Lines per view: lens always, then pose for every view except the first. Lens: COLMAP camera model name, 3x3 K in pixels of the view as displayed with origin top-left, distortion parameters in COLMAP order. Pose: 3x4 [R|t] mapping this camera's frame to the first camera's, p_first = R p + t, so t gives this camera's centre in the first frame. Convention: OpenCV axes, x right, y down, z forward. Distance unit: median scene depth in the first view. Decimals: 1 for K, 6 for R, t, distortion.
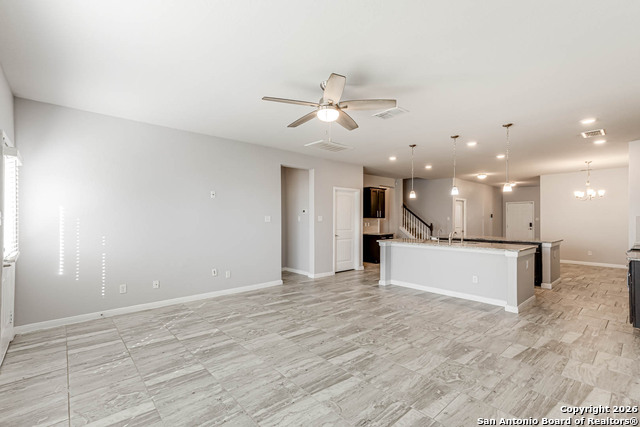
lens RADIAL K [[282.7, 0, 319.0], [0, 282.7, 216.7], [0, 0, 1]] dist [0.034152, 0.000714]
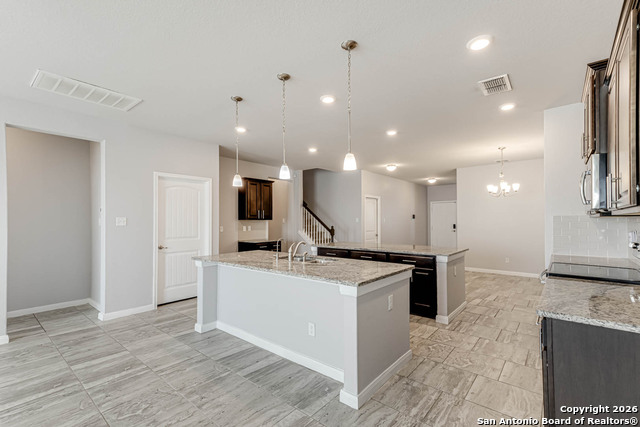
lens RADIAL K [[282.7, 0, 319.0], [0, 282.7, 216.7], [0, 0, 1]] dist [0.034152, 0.000714]
pose [[0.989933, -0.002483, 0.141515, 0.318358], [0.003331, 0.999978, -0.005755, 0.001609], [-0.141498, 0.006168, 0.989919, 0.295448]]
